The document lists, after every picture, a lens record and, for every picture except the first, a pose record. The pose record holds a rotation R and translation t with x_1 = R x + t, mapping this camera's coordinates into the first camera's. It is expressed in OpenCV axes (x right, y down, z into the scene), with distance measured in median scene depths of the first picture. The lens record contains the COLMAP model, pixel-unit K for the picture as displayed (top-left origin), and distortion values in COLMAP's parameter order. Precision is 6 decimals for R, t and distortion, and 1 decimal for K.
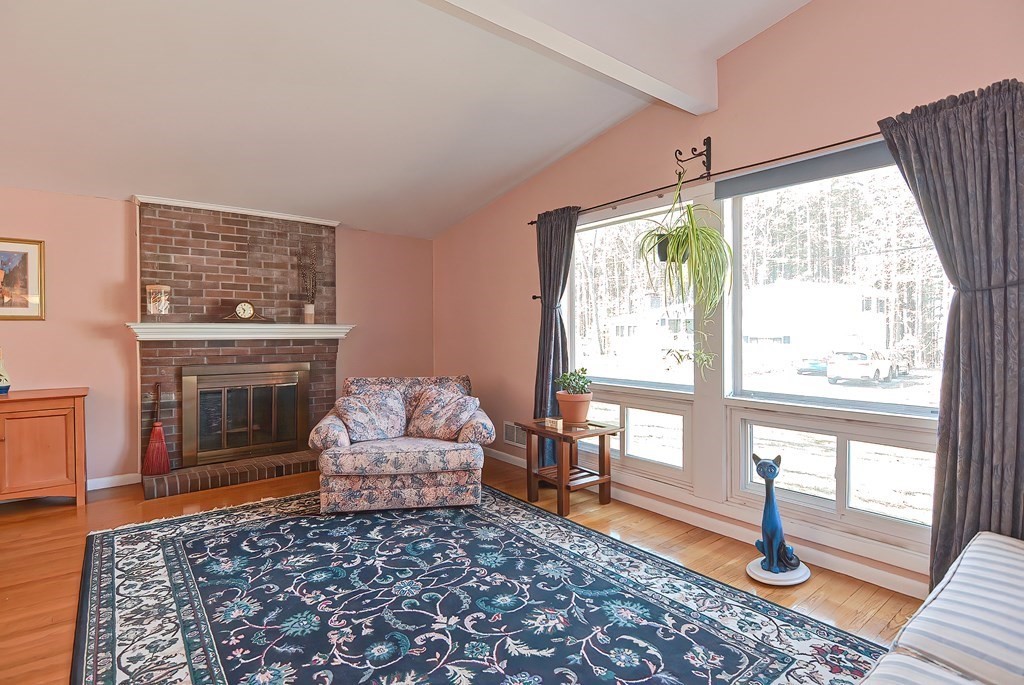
lens RADIAL K [[498.6, 0, 504.2], [0, 498.6, 336.1], [0, 0, 1]] dist [-0.005676, -0.004368]
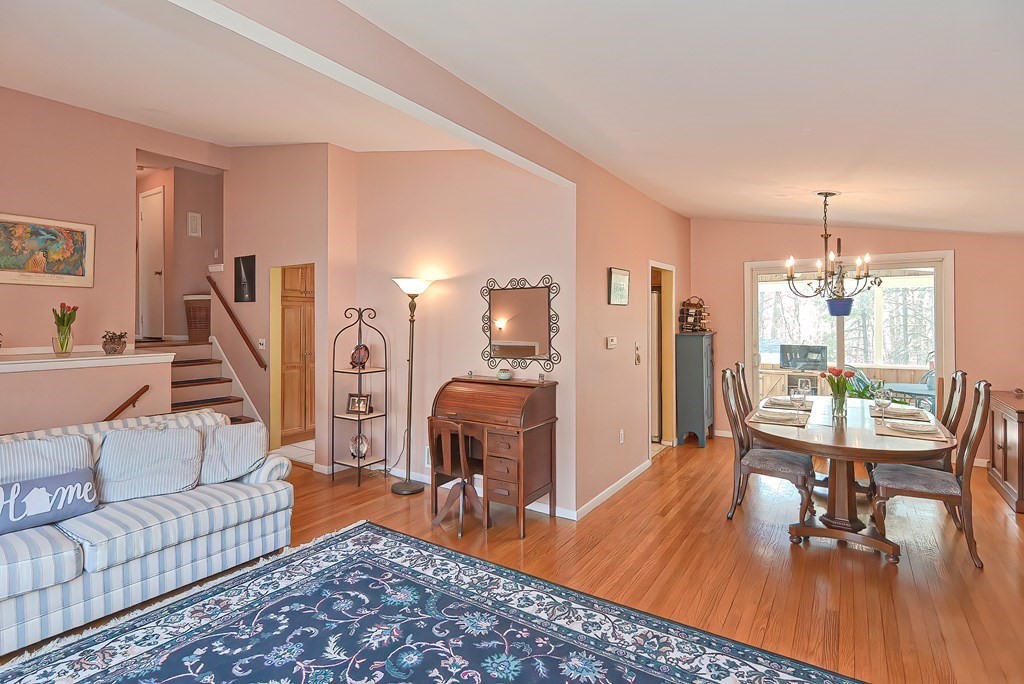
lens RADIAL K [[498.6, 0, 510.9], [0, 498.6, 322.6], [0, 0, 1]] dist [-0.005676, -0.004368]
pose [[-0.949022, 0.003813, -0.315187, -0.081797], [0.001686, 0.999974, 0.007021, -0.116546], [0.315205, 0.006132, -0.949004, 1.602171]]
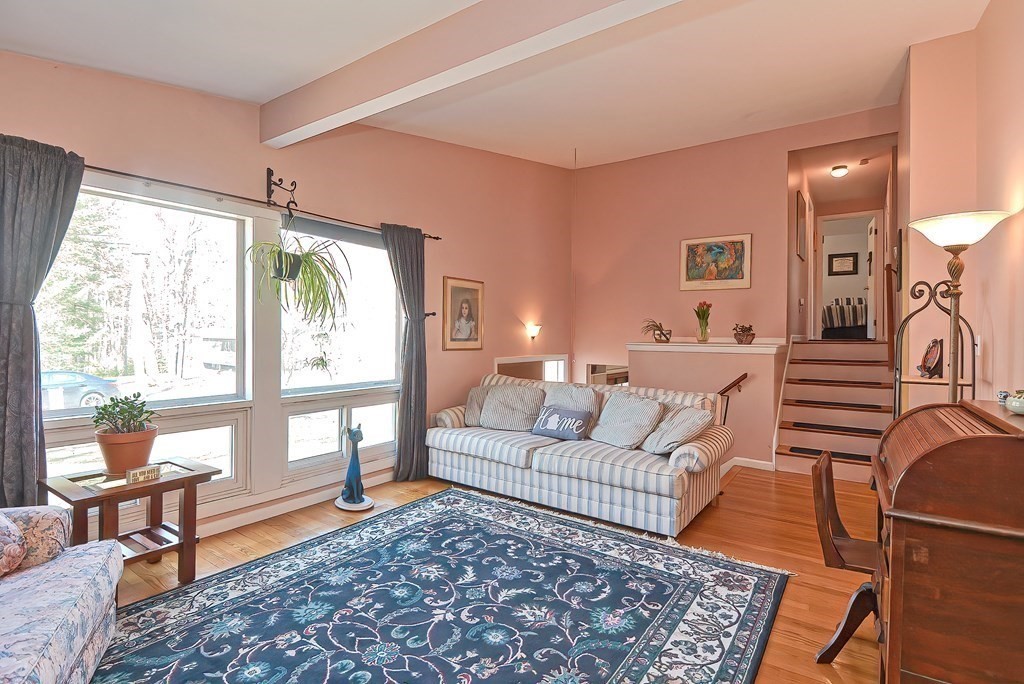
lens RADIAL K [[498.6, 0, 509.1], [0, 498.6, 339.1], [0, 0, 1]] dist [-0.005676, -0.004368]
pose [[-0.285636, -0.009862, 0.958288, -0.972423], [-0.002573, 0.999951, 0.009524, -0.031106], [-0.958335, 0.000255, -0.285647, 0.952574]]
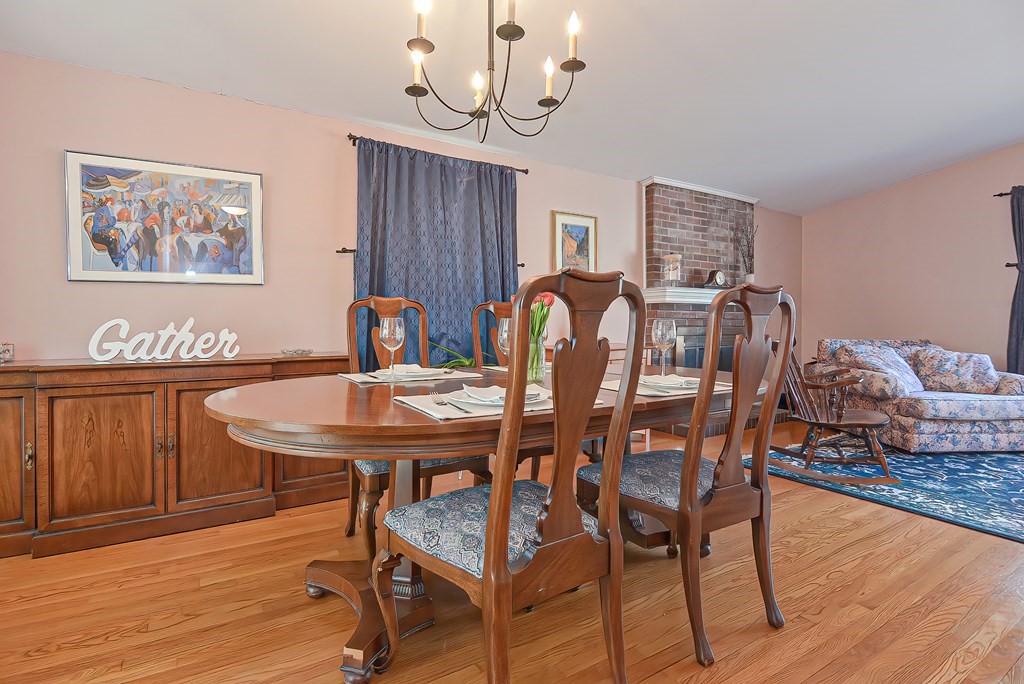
lens RADIAL K [[498.6, 0, 505.5], [0, 498.6, 323.2], [0, 0, 1]] dist [-0.005676, -0.004368]
pose [[0.991619, 0.007379, -0.128984, -1.426823], [-0.007336, 0.999973, 0.000806, 0.086891], [0.128986, 0.000147, 0.991646, -0.288655]]
